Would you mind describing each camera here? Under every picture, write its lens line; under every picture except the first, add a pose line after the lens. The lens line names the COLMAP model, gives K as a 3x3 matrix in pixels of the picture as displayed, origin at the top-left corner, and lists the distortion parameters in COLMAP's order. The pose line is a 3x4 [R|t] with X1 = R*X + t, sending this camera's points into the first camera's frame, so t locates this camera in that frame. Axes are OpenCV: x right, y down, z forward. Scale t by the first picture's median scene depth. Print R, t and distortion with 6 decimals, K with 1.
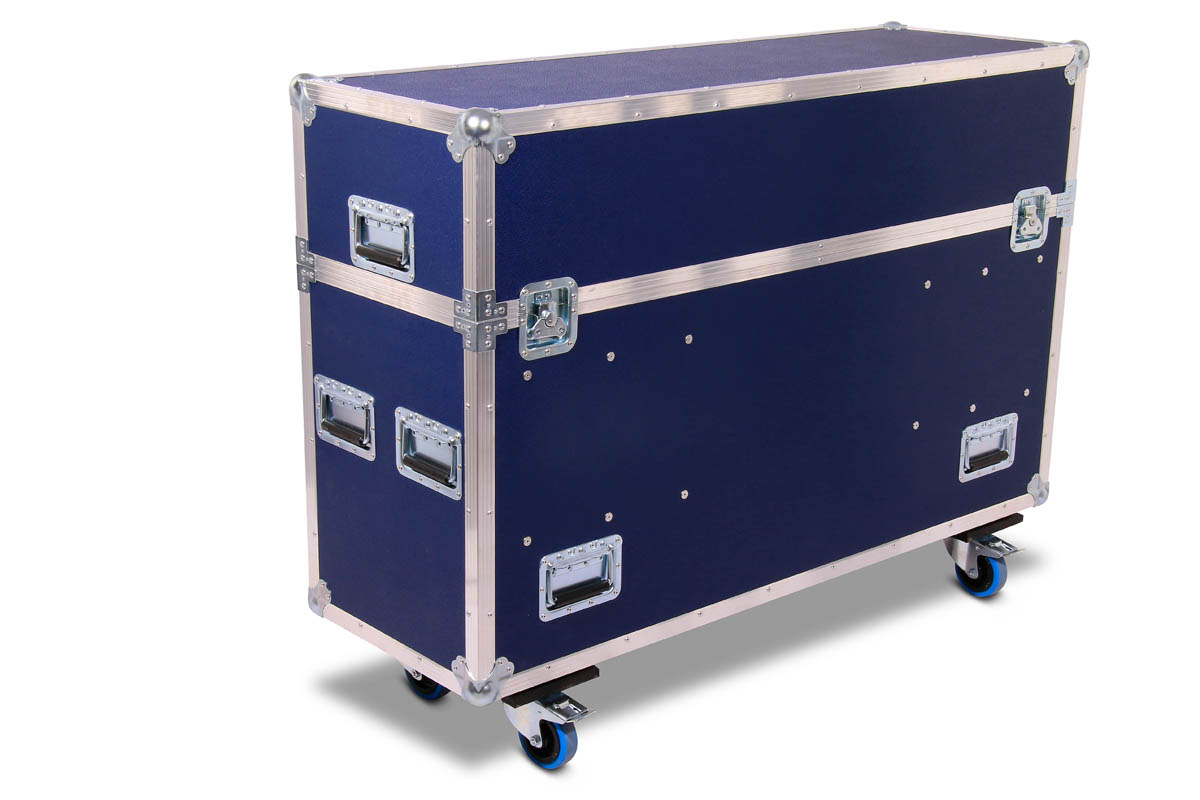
lens RADIAL K [[1931.0, 0, 600.0], [0, 1931.0, 400.0], [0, 0, 1]] dist [0.053915, 0.039902]
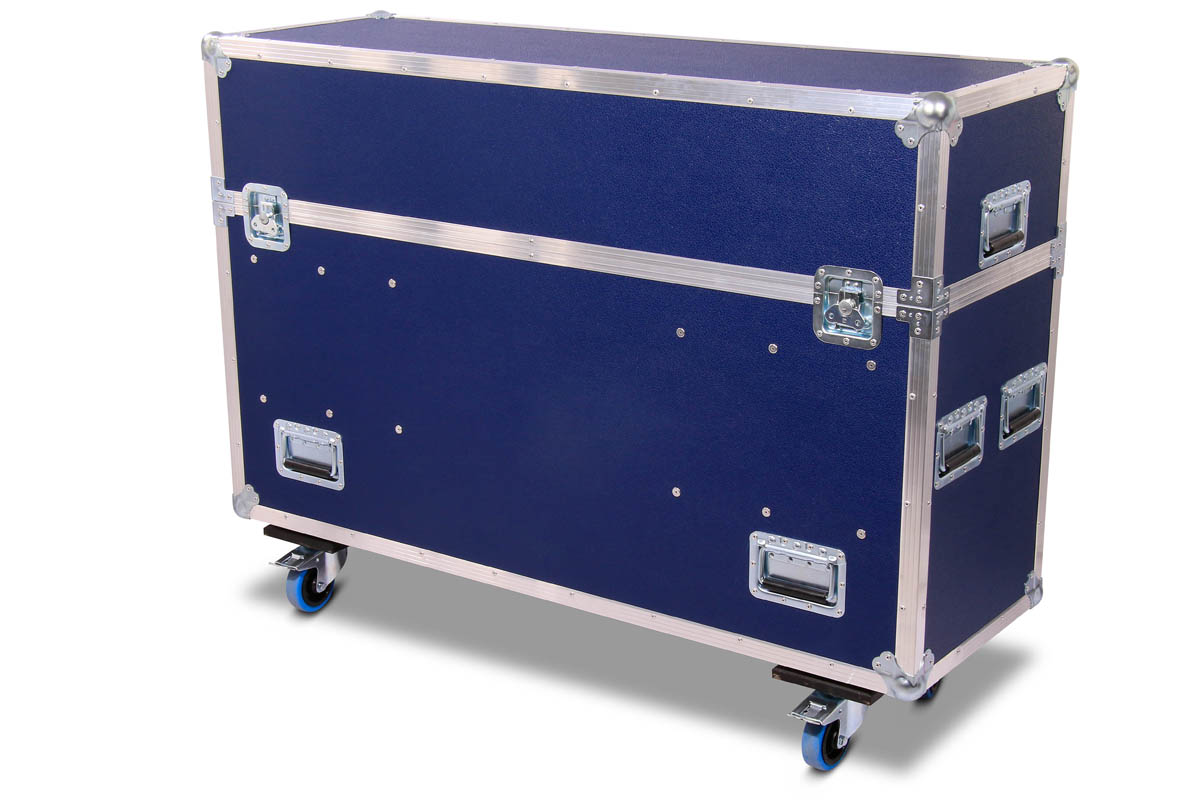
lens RADIAL K [[1931.0, 0, 600.0], [0, 1931.0, 400.0], [0, 0, 1]] dist [0.053915, 0.039902]
pose [[0.228381, 0.280068, -0.932418, 1.105767], [-0.266921, 0.939044, 0.216680, -0.237247], [0.936267, 0.199397, 0.289216, 0.824533]]
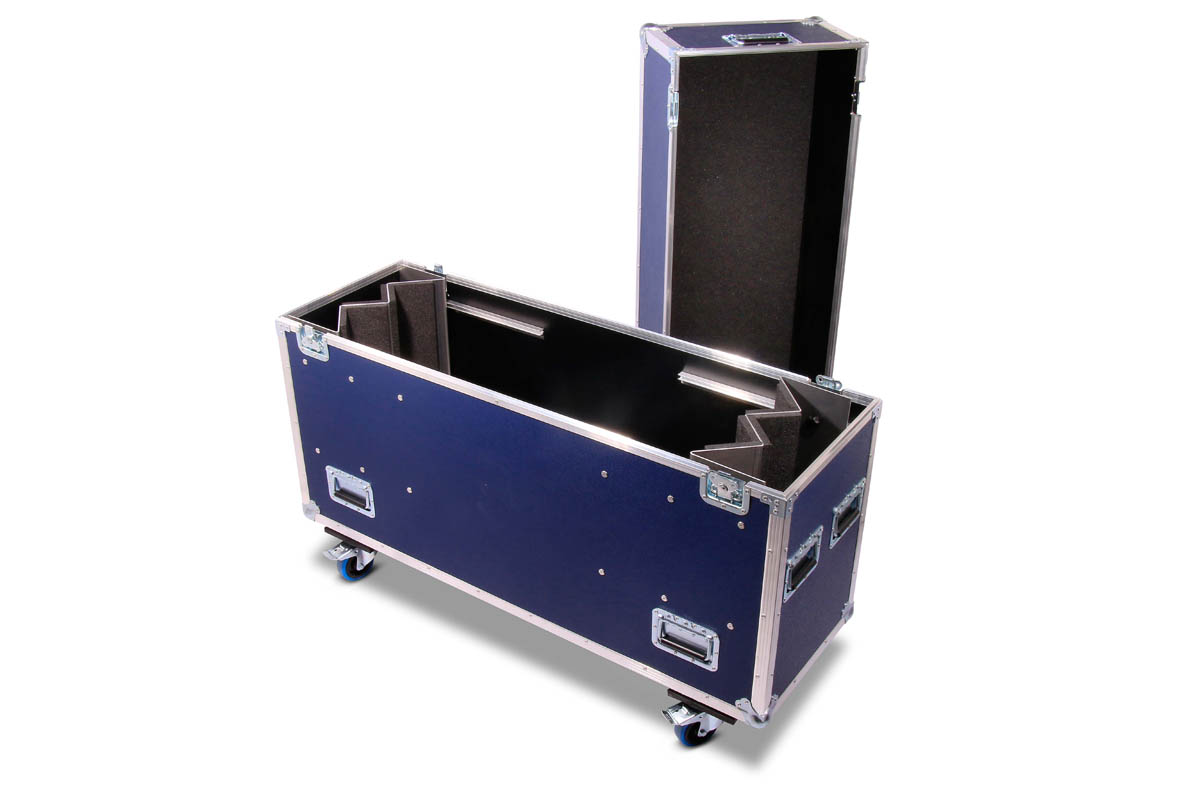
lens RADIAL K [[1162.5, 0, 600.0], [0, 1162.5, 400.0], [0, 0, 1]] dist [-0.114079, -0.001518]
pose [[0.241224, 0.465348, -0.851623, 0.856323], [-0.274209, 0.874462, 0.400158, -0.435908], [0.930925, 0.136995, 0.338544, 0.855513]]
